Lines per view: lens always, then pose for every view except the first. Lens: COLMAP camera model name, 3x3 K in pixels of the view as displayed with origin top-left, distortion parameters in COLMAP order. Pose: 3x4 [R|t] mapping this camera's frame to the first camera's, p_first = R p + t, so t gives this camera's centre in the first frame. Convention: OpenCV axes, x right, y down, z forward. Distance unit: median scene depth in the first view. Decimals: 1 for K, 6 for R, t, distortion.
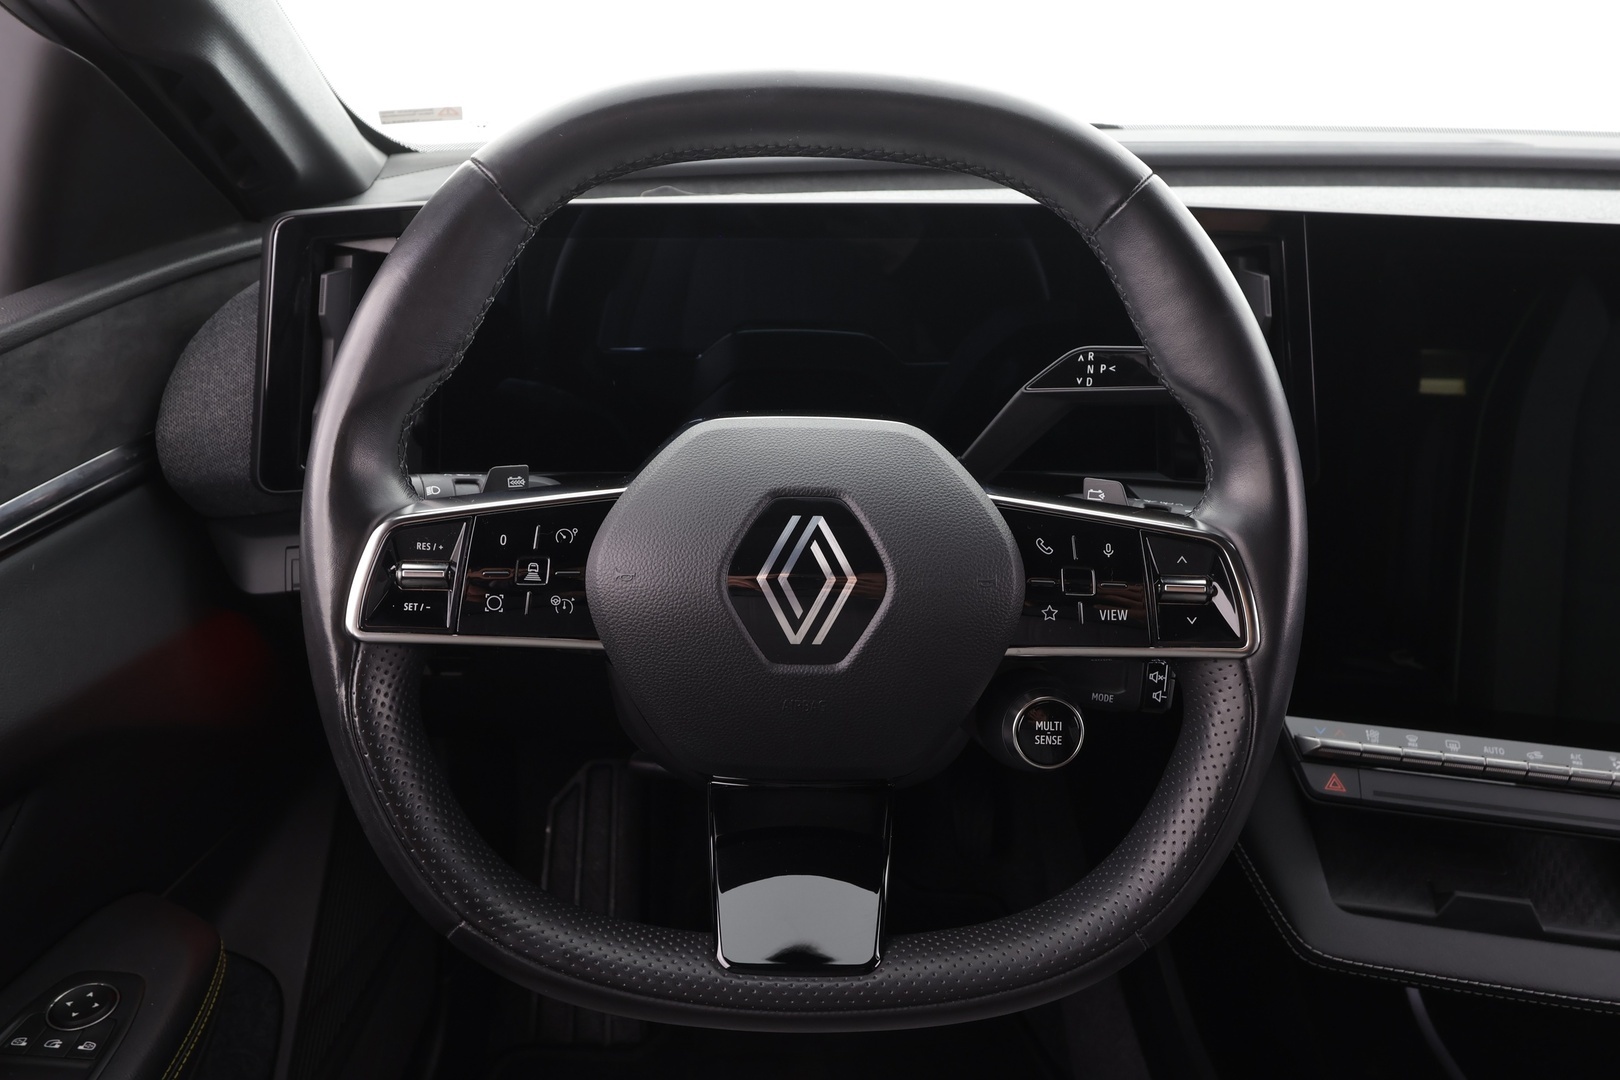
lens RADIAL K [[1111.3, 0, 810.0], [0, 1111.3, 540.0], [0, 0, 1]] dist [0.003434, 0.003734]
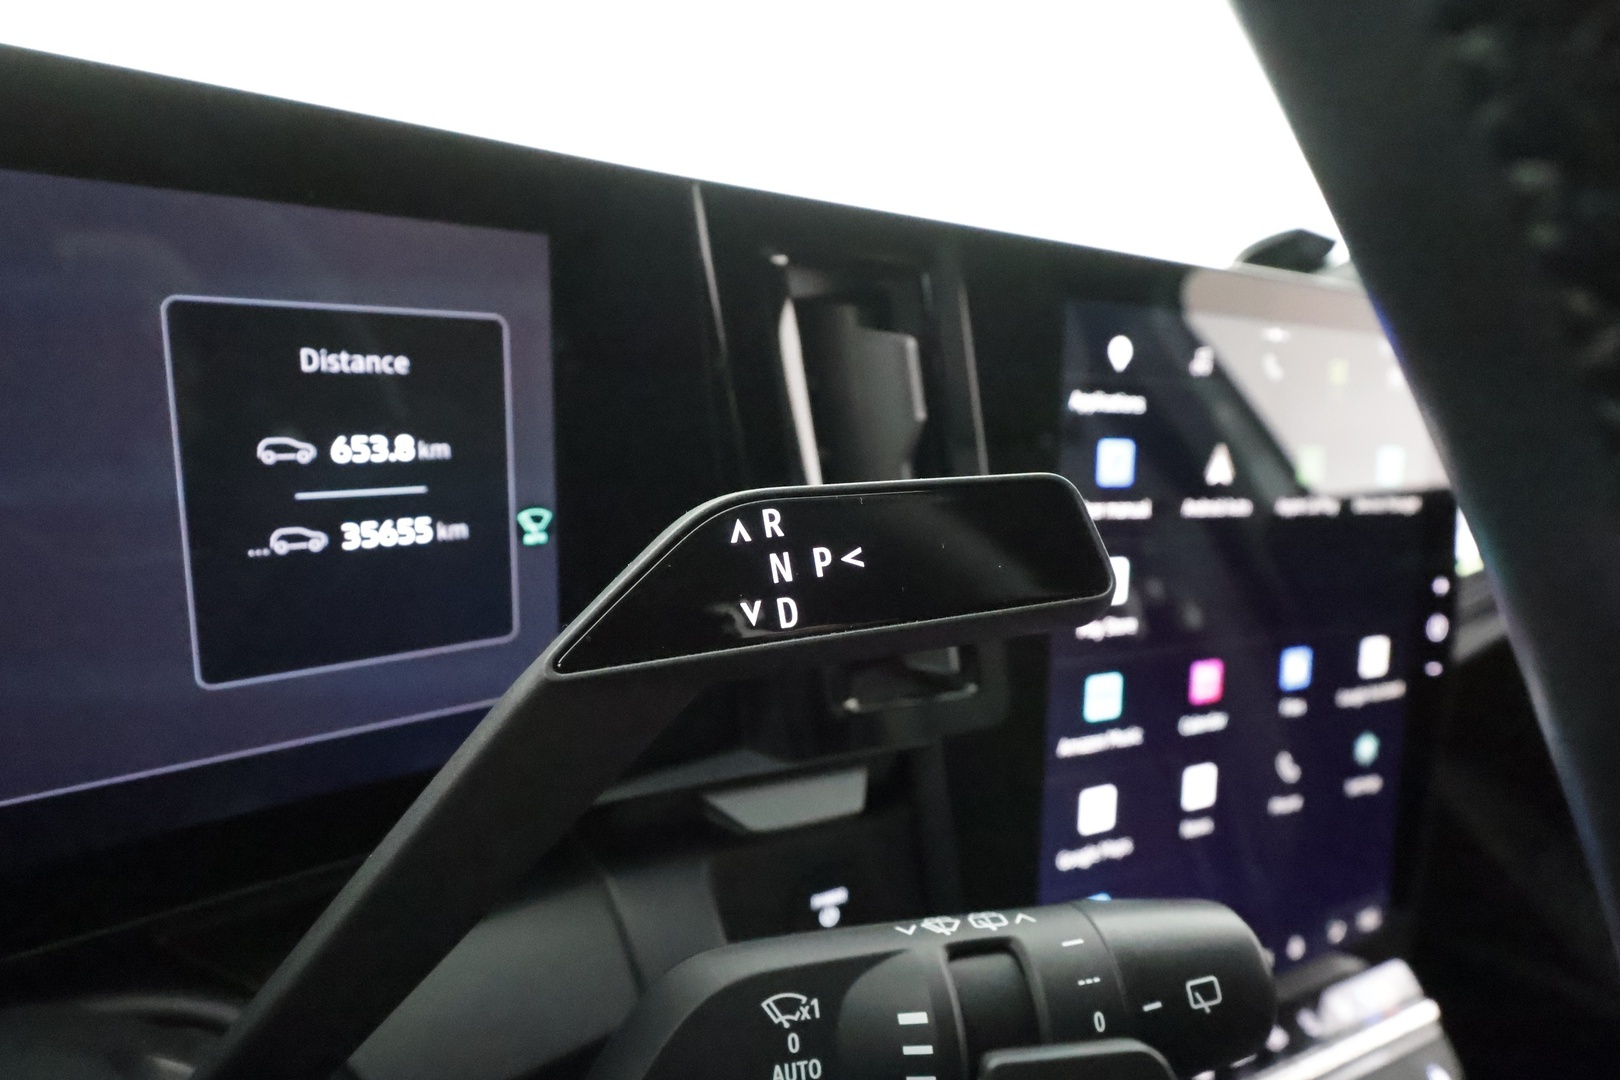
lens RADIAL K [[950.7, 0, 810.0], [0, 950.7, 540.0], [0, 0, 1]] dist [-0.009160, -0.000659]
pose [[0.772751, -0.094041, 0.627704, 0.127163], [0.179907, 0.980856, -0.074529, -0.168030], [-0.608678, 0.170521, 0.774876, 0.960802]]
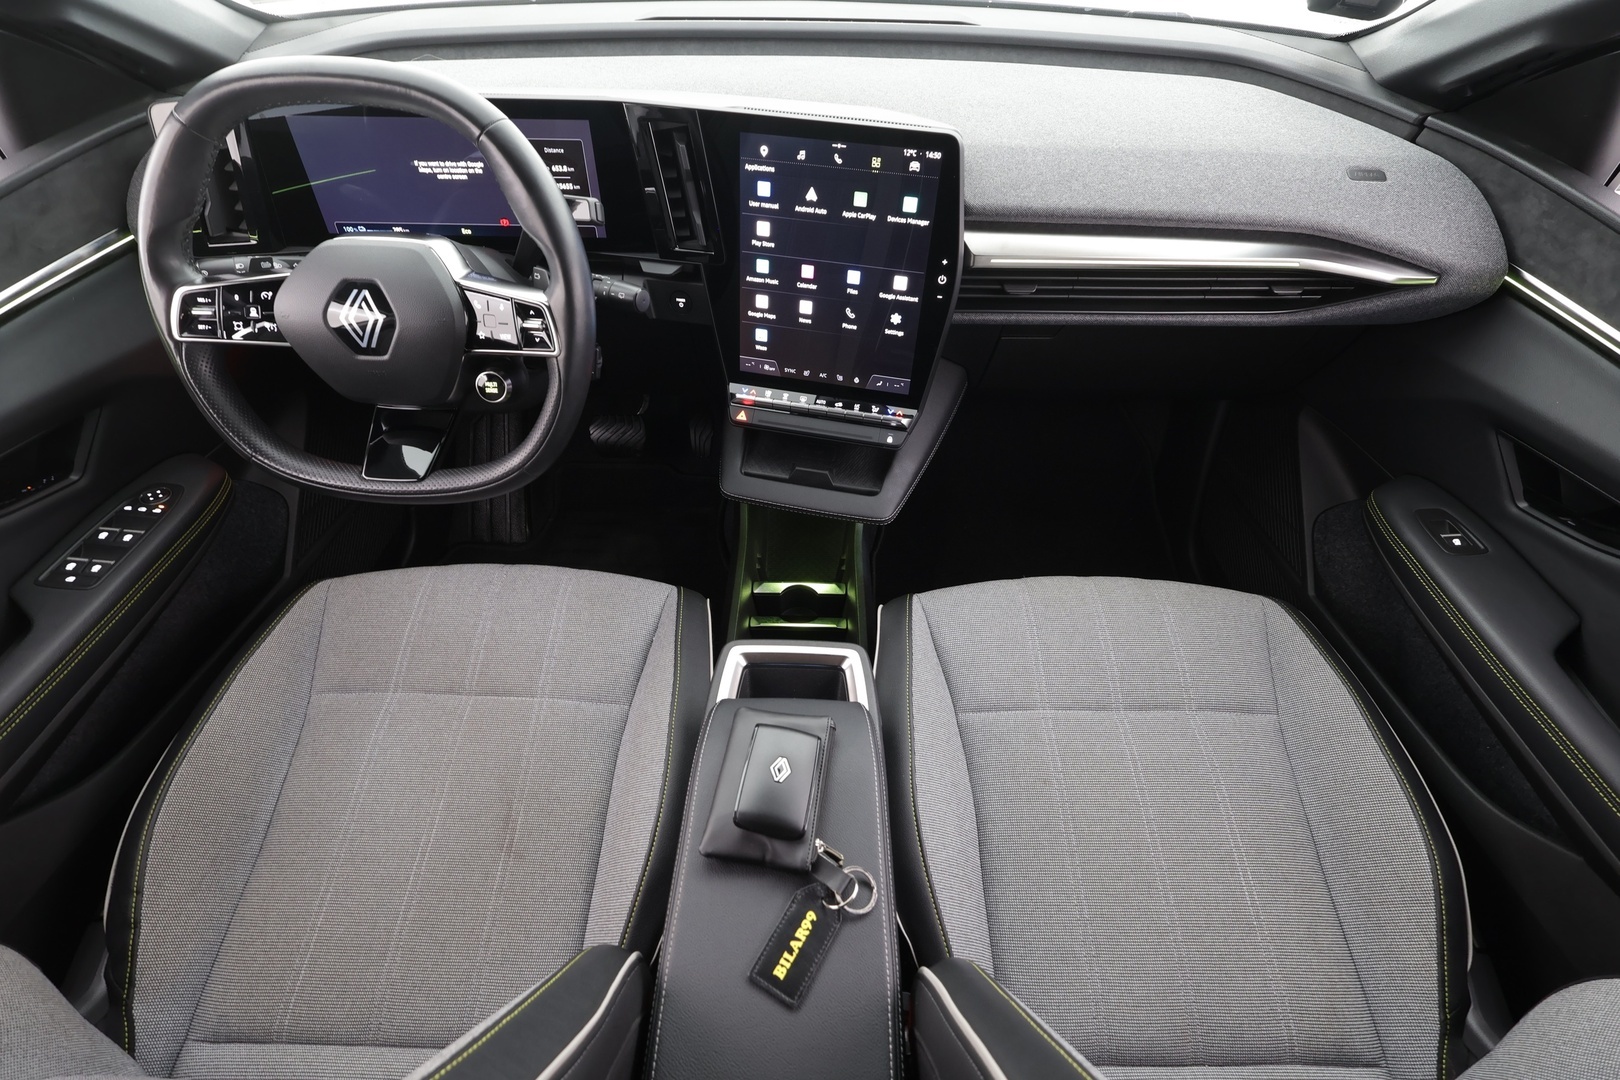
lens RADIAL K [[766.3, 0, 810.0], [0, 766.3, 540.0], [0, 0, 1]] dist [0.012752, -0.000092]
pose [[0.999282, 0.025132, -0.028340, 0.919771], [-0.013374, 0.934097, 0.356768, -0.111778], [0.035439, -0.356133, 0.933763, -0.596755]]
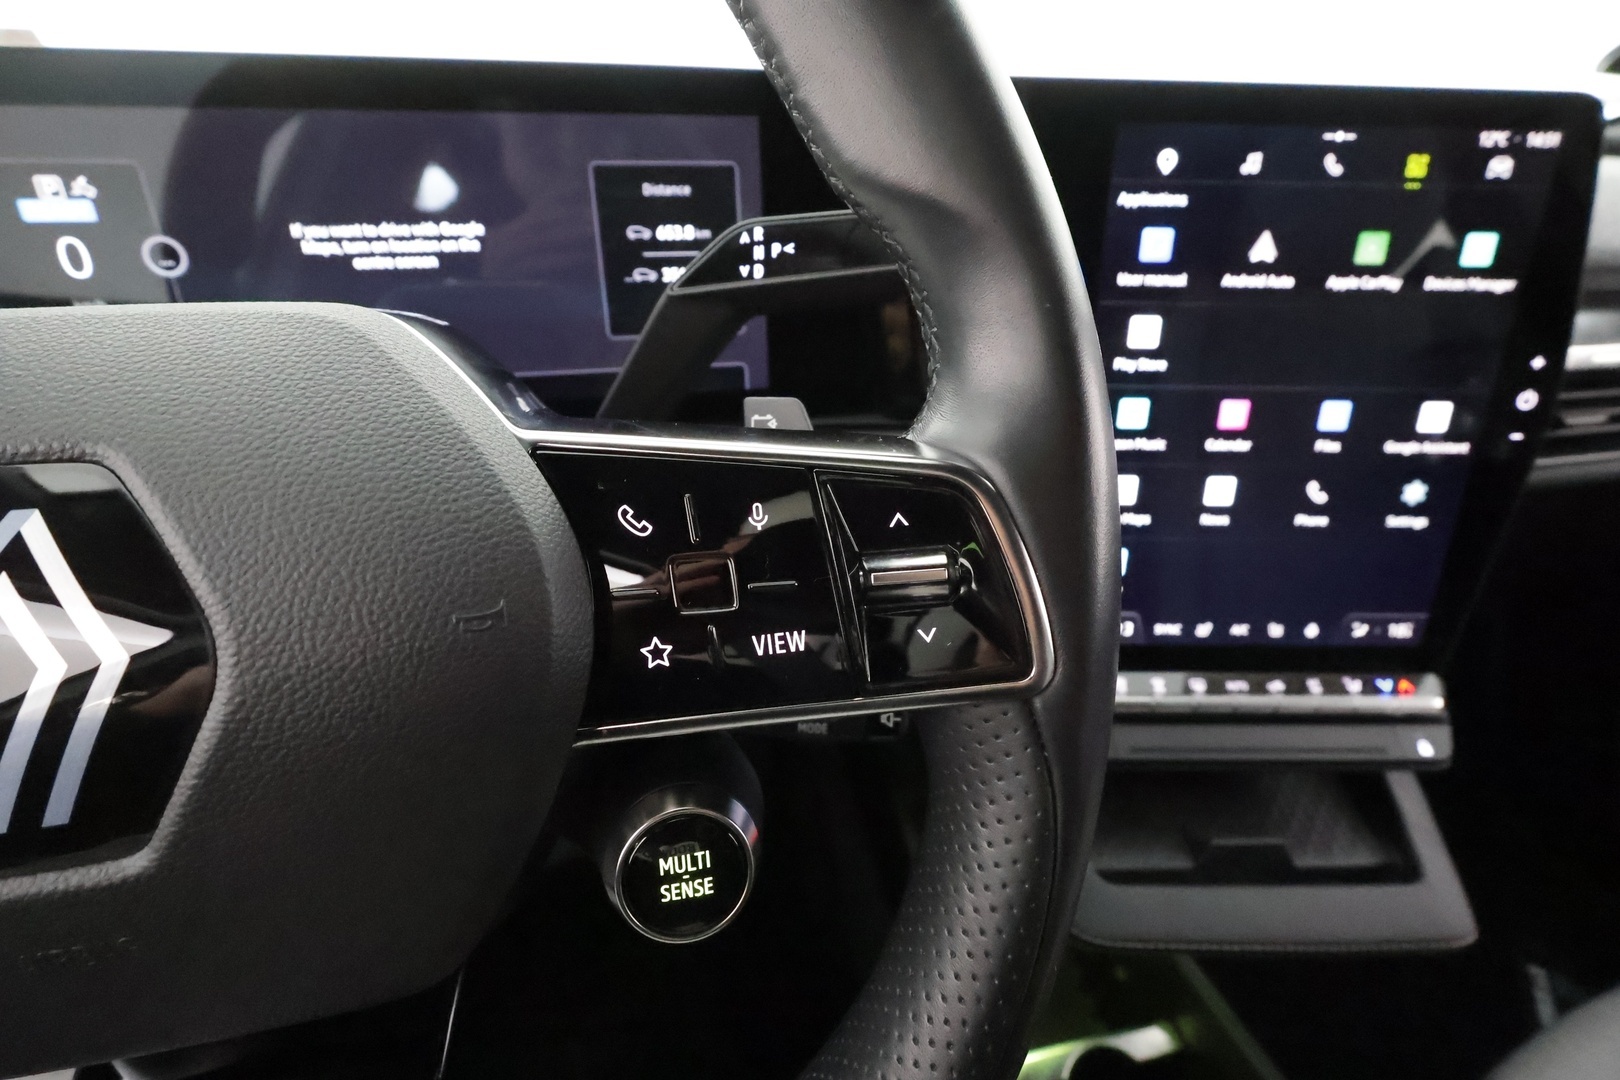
lens RADIAL K [[754.5, 0, 819.8], [0, 754.5, 552.5], [0, 0, 1]] dist [-0.000522, 0.000187]
pose [[0.978968, -0.095074, 0.180508, 0.223237], [0.084504, 0.994276, 0.065385, 0.003608], [-0.185691, -0.048756, 0.981398, 0.628009]]
